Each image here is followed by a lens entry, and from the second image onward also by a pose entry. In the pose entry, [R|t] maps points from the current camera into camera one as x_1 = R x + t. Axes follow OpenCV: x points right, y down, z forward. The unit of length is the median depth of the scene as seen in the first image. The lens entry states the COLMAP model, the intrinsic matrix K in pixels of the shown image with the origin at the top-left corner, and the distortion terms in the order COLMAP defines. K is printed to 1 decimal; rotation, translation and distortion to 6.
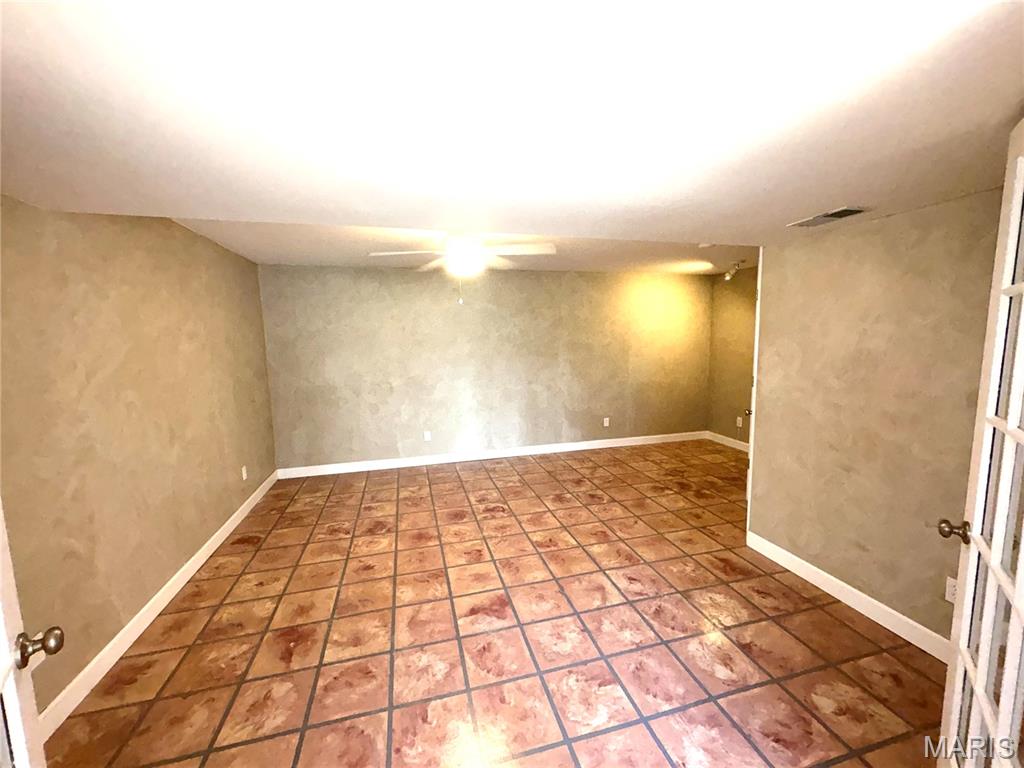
lens RADIAL K [[407.9, 0, 512.4], [0, 407.9, 382.8], [0, 0, 1]] dist [-0.001417, 0.000352]
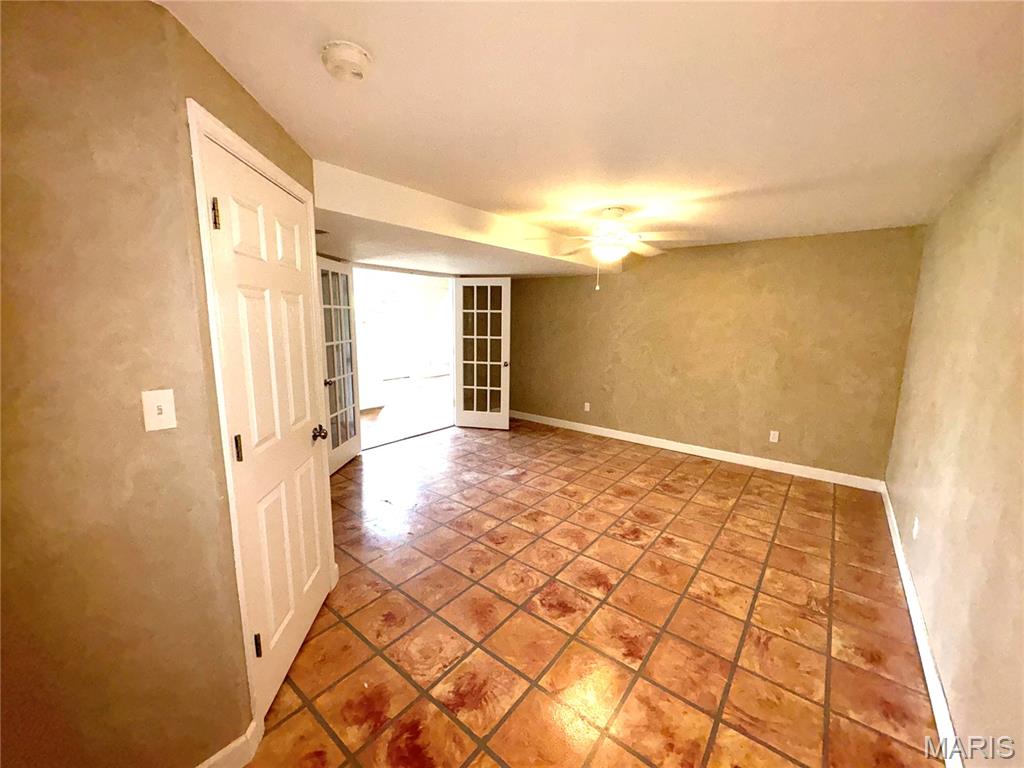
lens RADIAL K [[407.9, 0, 518.1], [0, 407.9, 381.7], [0, 0, 1]] dist [-0.001417, 0.000352]
pose [[-0.798477, 0.101244, -0.593451, 0.599722], [-0.066192, 0.965017, 0.253694, -0.177300], [0.598376, 0.241850, -0.763842, 1.430622]]
